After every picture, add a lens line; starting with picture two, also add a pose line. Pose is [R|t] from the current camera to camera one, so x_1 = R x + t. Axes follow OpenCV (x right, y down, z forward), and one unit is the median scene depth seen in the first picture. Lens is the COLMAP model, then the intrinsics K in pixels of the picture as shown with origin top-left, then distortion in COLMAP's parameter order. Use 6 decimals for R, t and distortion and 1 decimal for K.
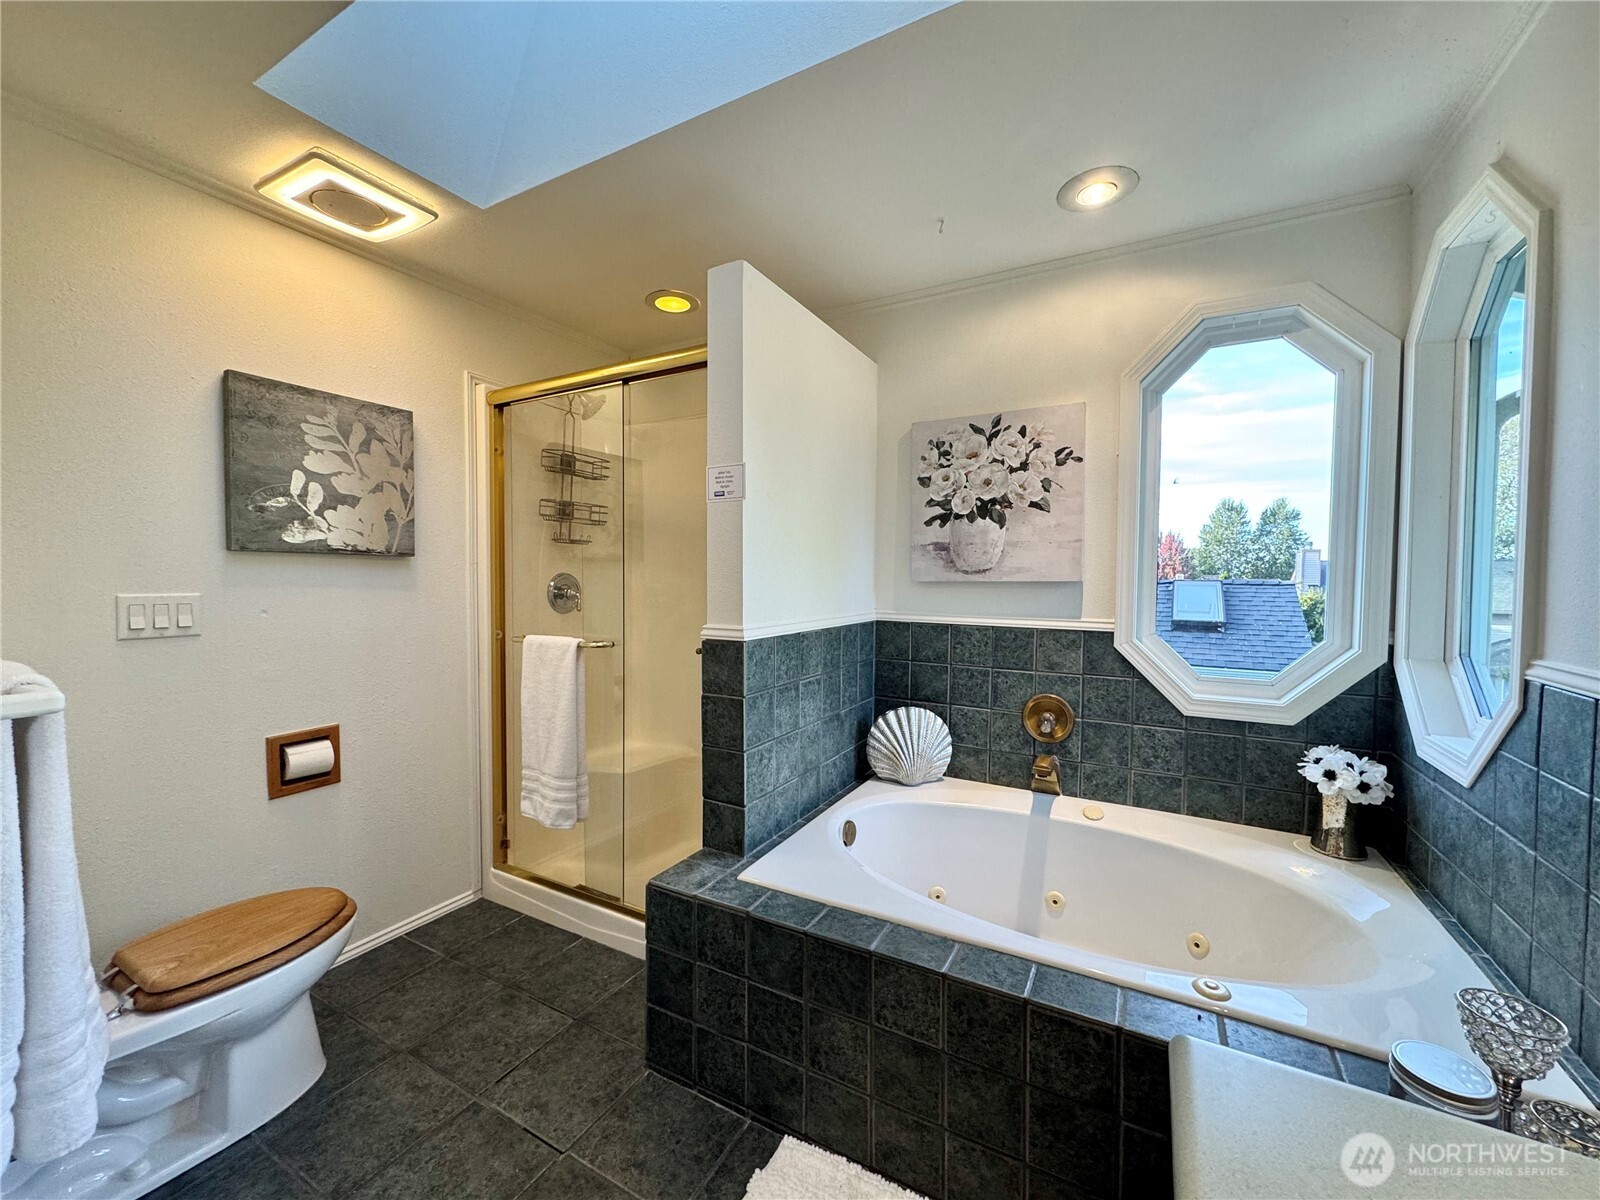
lens RADIAL K [[635.2, 0, 800.0], [0, 635.2, 597.4], [0, 0, 1]] dist [-0.001346, 0.000302]
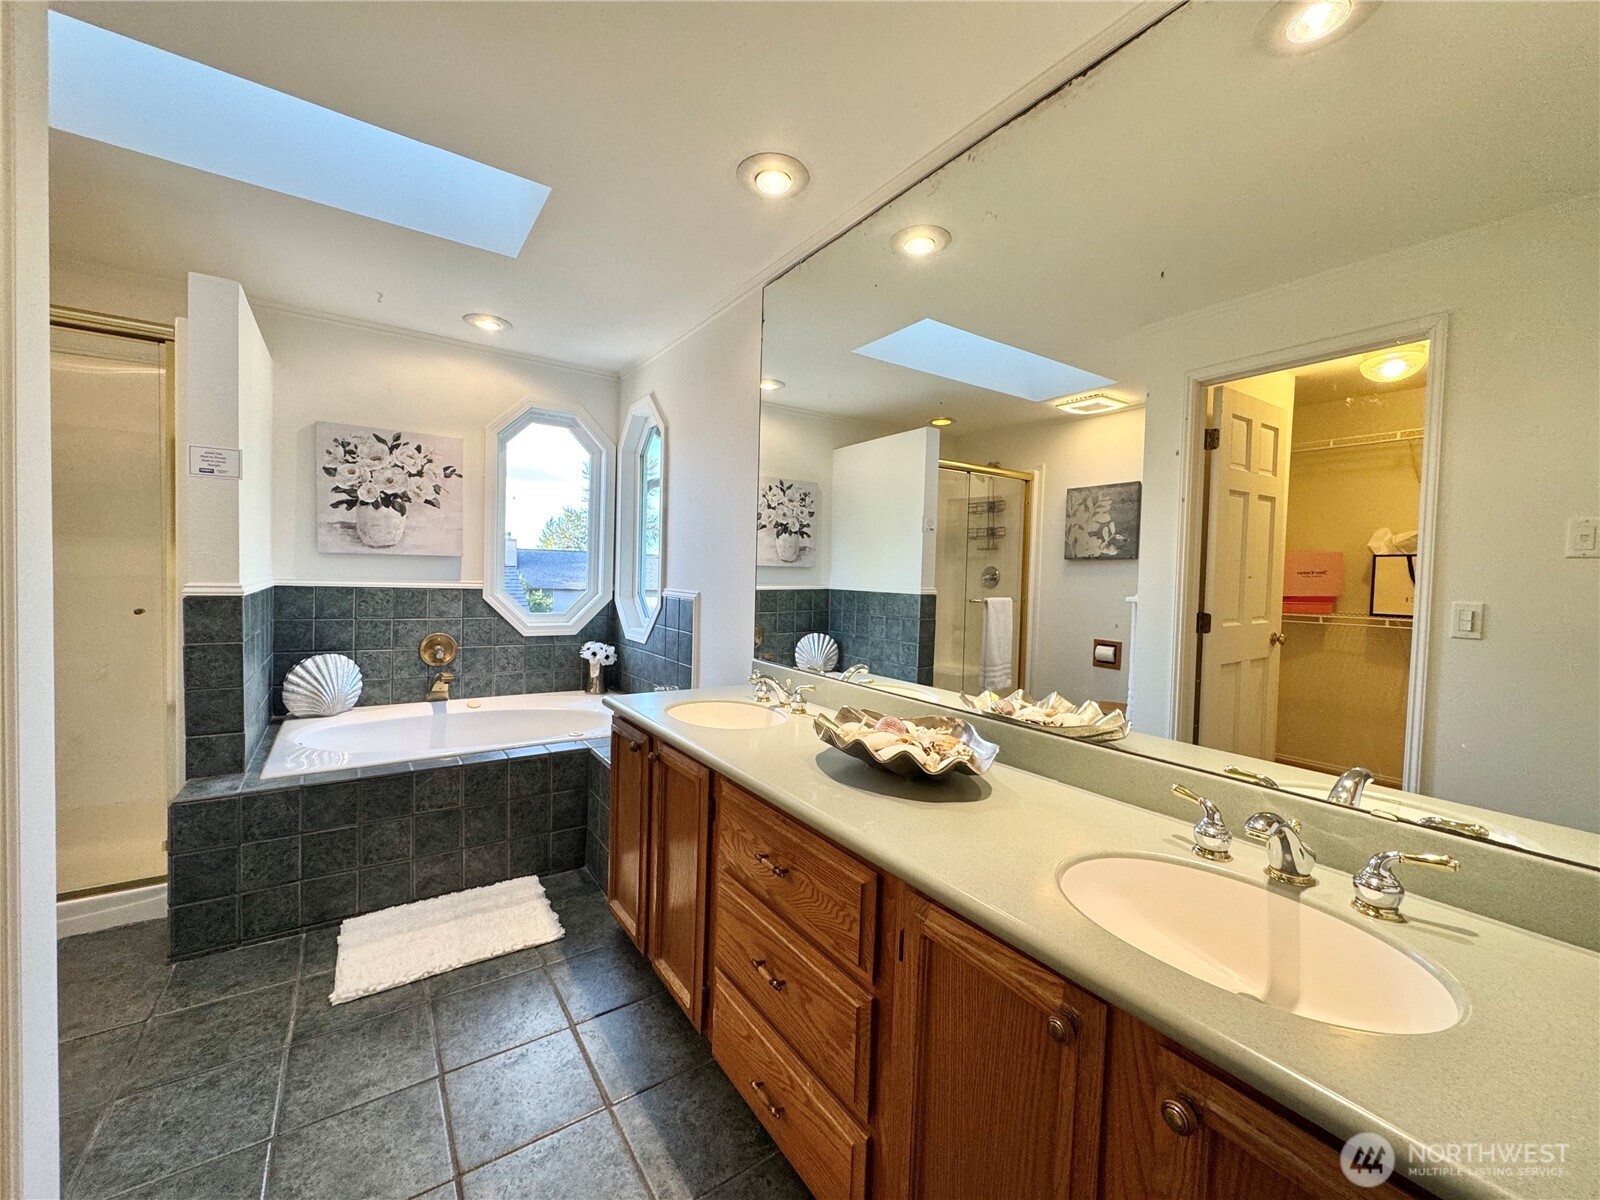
lens RADIAL K [[635.2, 0, 800.0], [0, 635.2, 597.4], [0, 0, 1]] dist [-0.001346, 0.000302]
pose [[0.441999, -0.027011, 0.896609, -0.551435], [0.002464, 0.999579, 0.028898, 0.030656], [-0.897012, -0.010564, 0.441880, -0.391086]]
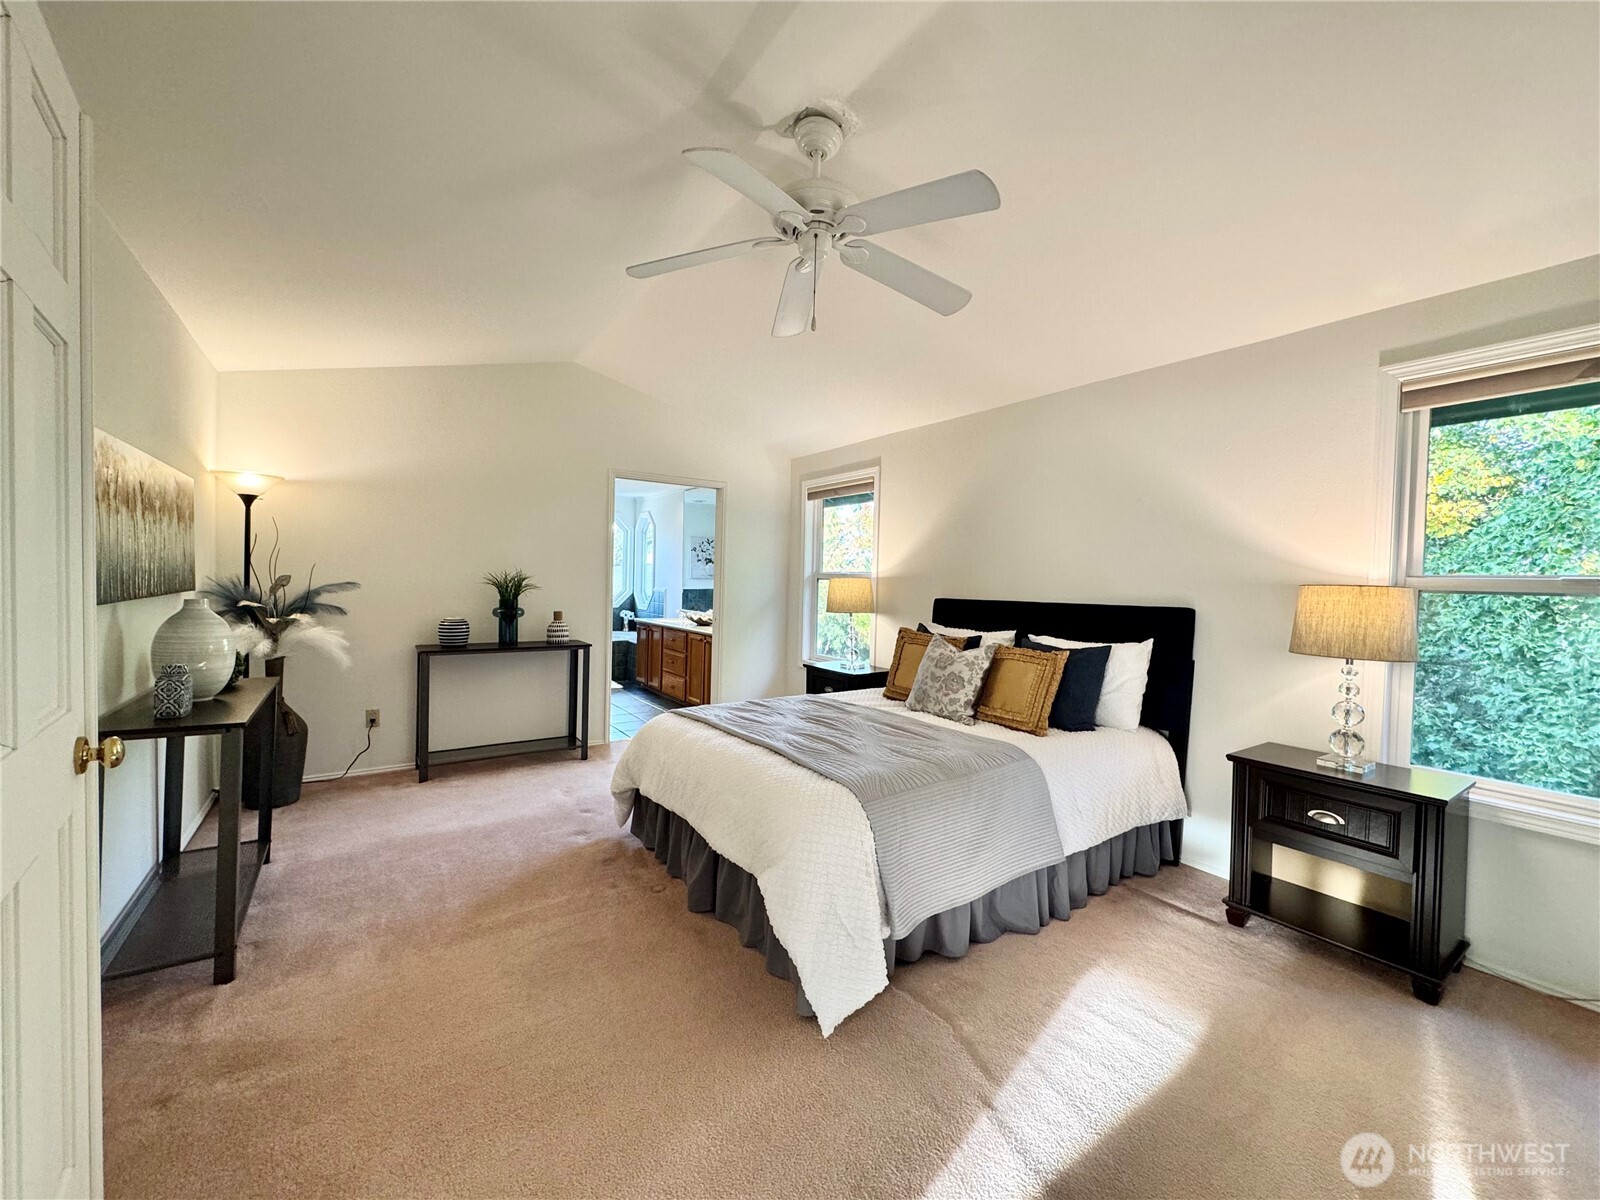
lens RADIAL K [[635.2, 0, 800.0], [0, 635.2, 597.4], [0, 0, 1]] dist [-0.001346, 0.000302]
pose [[0.437494, -0.027301, 0.898807, -2.484463], [0.007377, 0.999614, 0.026772, 0.008561], [-0.899191, -0.005082, 0.437526, -1.974985]]
